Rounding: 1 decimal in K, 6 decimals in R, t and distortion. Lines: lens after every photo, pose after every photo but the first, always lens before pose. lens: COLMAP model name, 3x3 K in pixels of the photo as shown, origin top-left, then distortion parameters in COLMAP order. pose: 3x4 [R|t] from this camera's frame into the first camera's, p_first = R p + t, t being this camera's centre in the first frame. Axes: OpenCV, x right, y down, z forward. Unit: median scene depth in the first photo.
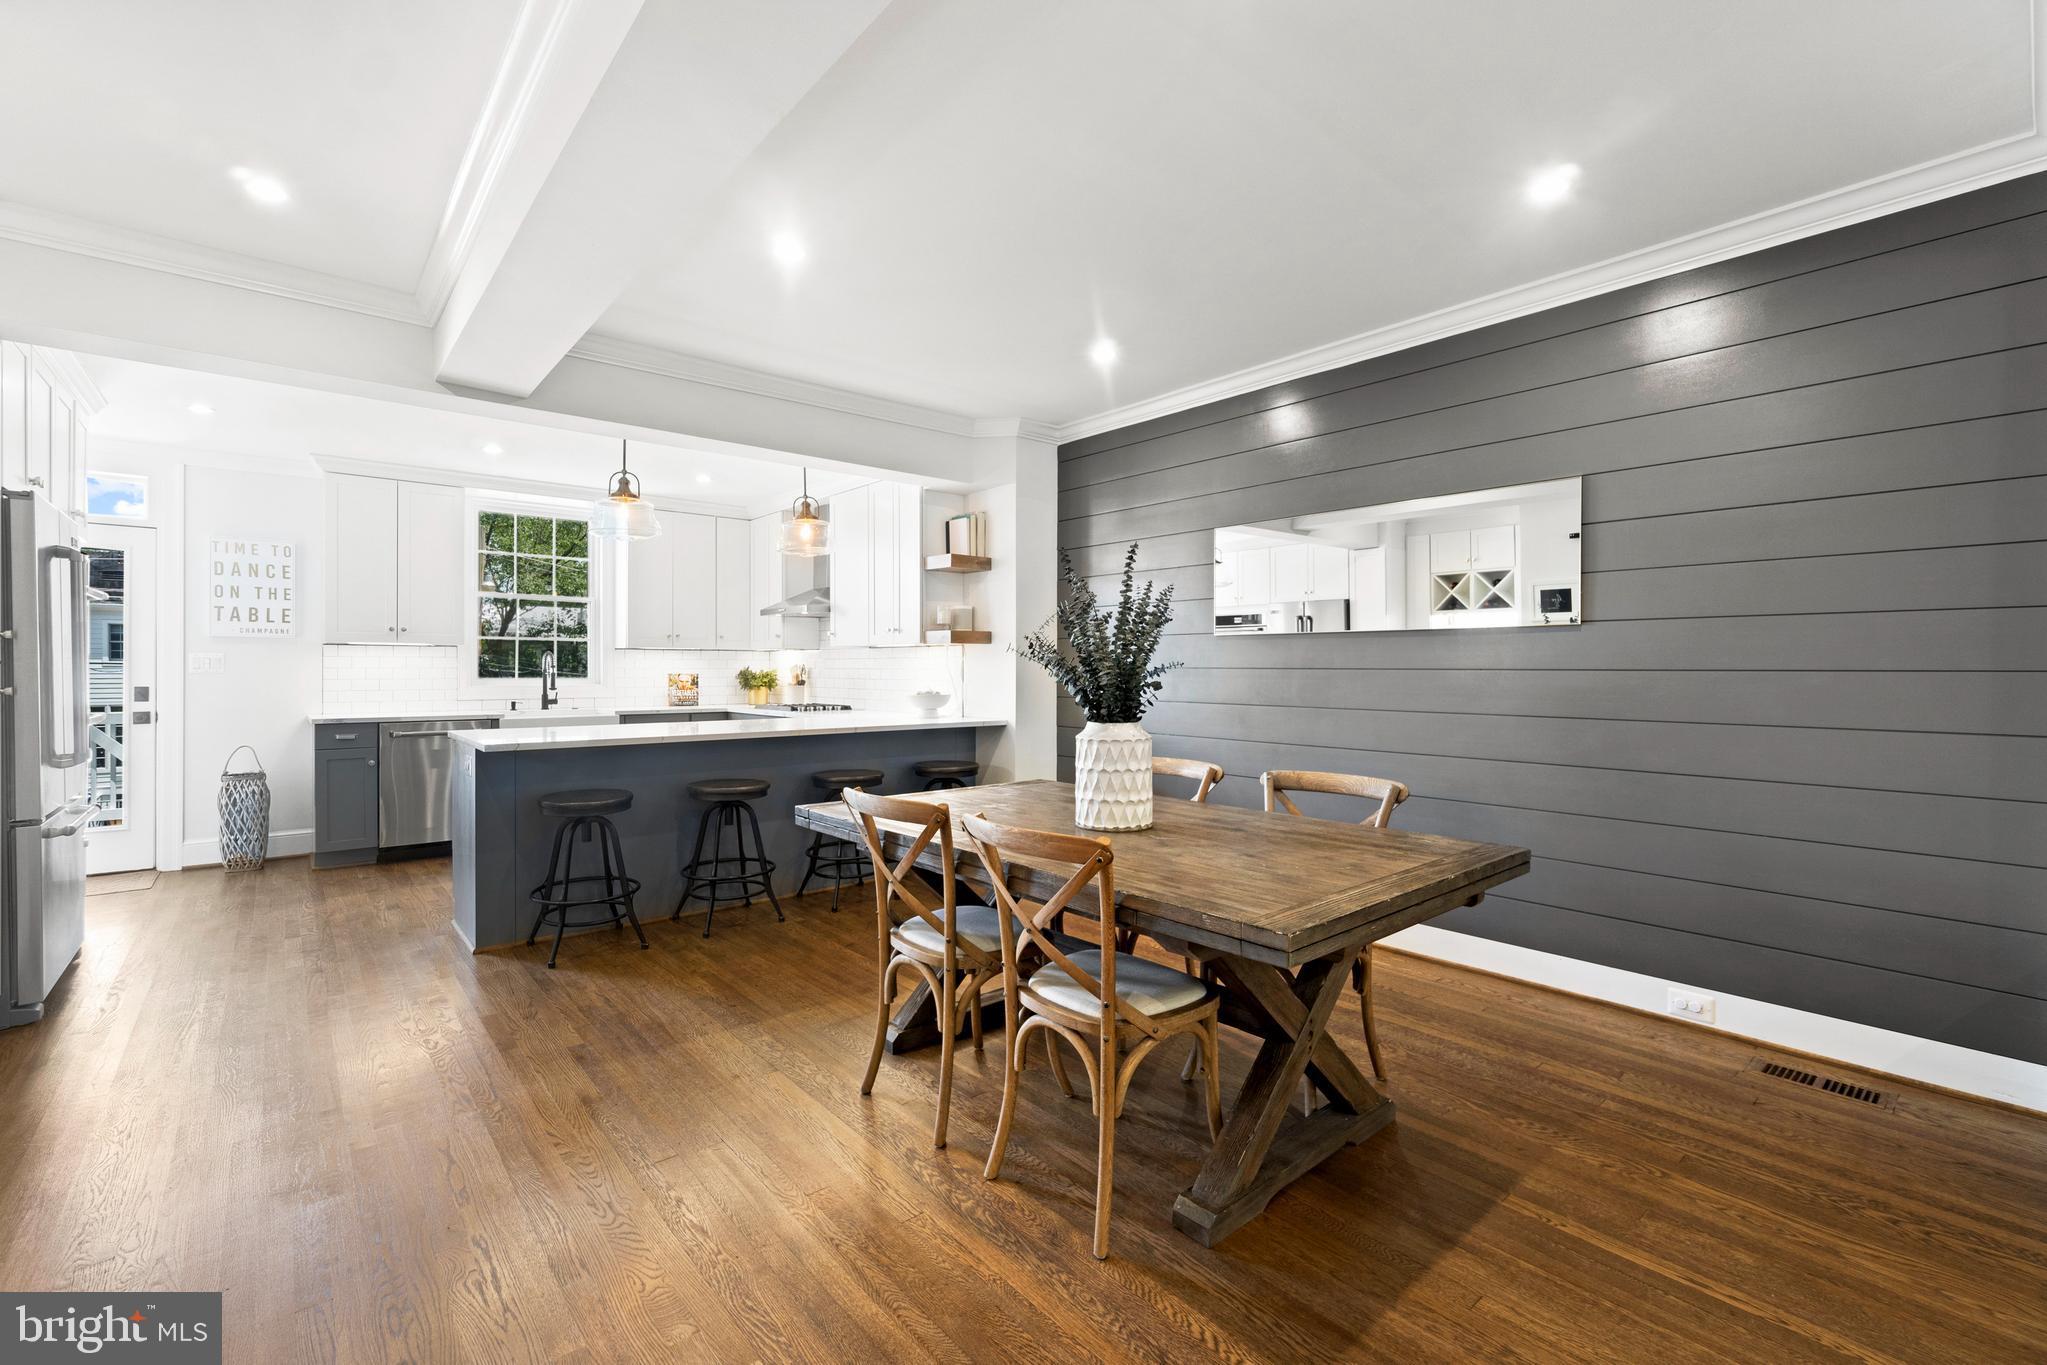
lens RADIAL K [[881.0, 0, 1015.7], [0, 881.0, 656.3], [0, 0, 1]] dist [-0.002619, 0.000665]
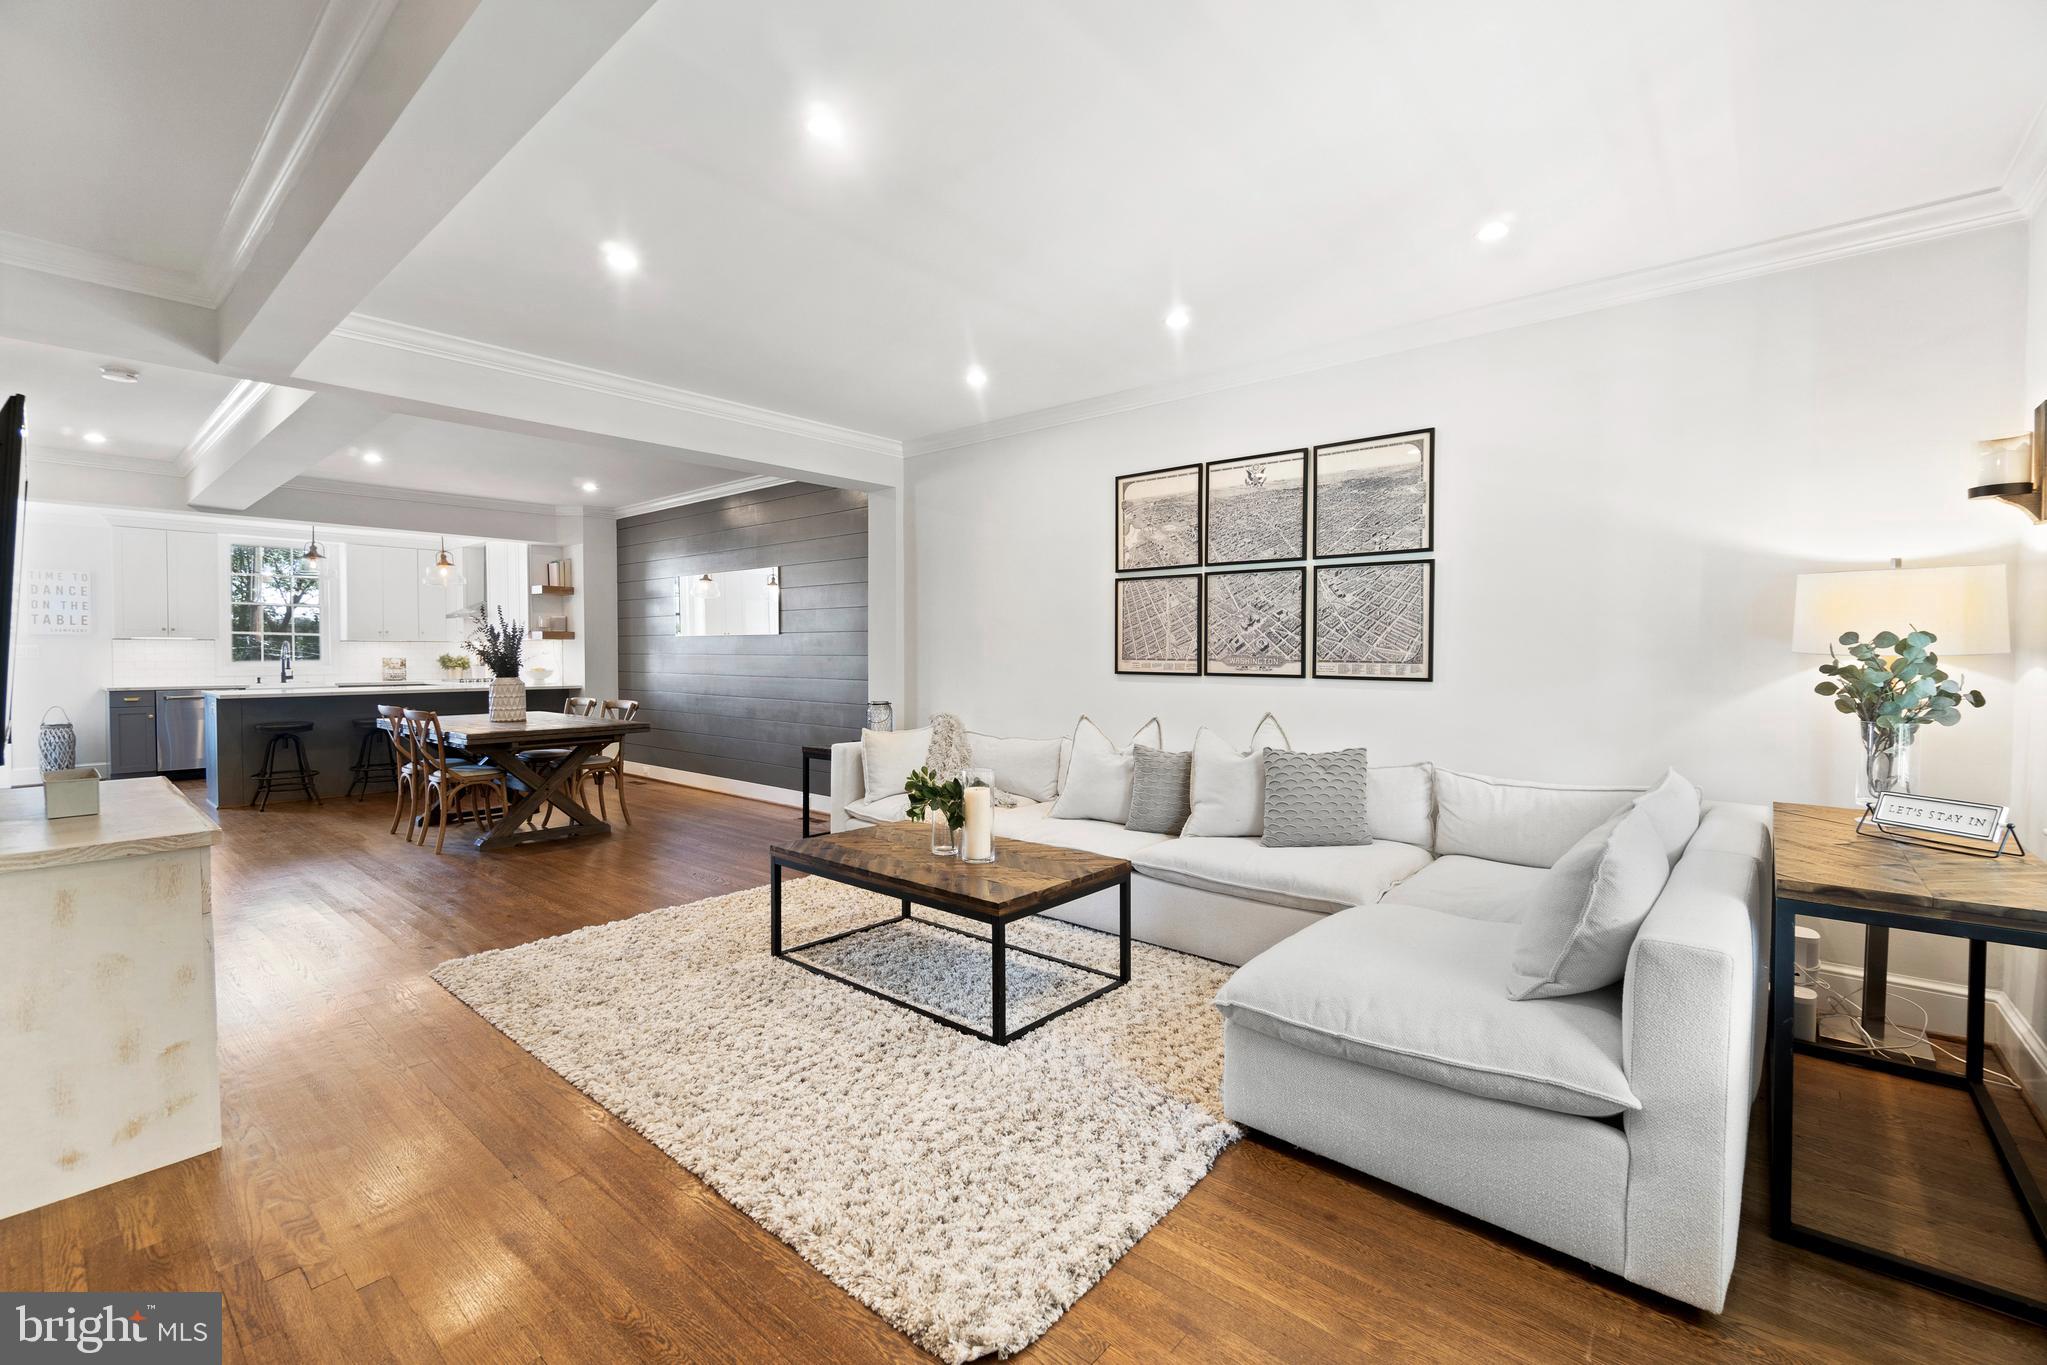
lens RADIAL K [[878.3, 0, 1006.7], [0, 878.3, 663.4], [0, 0, 1]] dist [-0.001666, -0.000341]
pose [[0.988914, -0.003613, 0.148445, 0.526117], [-0.000332, 0.999648, 0.026545, -0.013016], [-0.148488, -0.026300, 0.988564, -0.743673]]
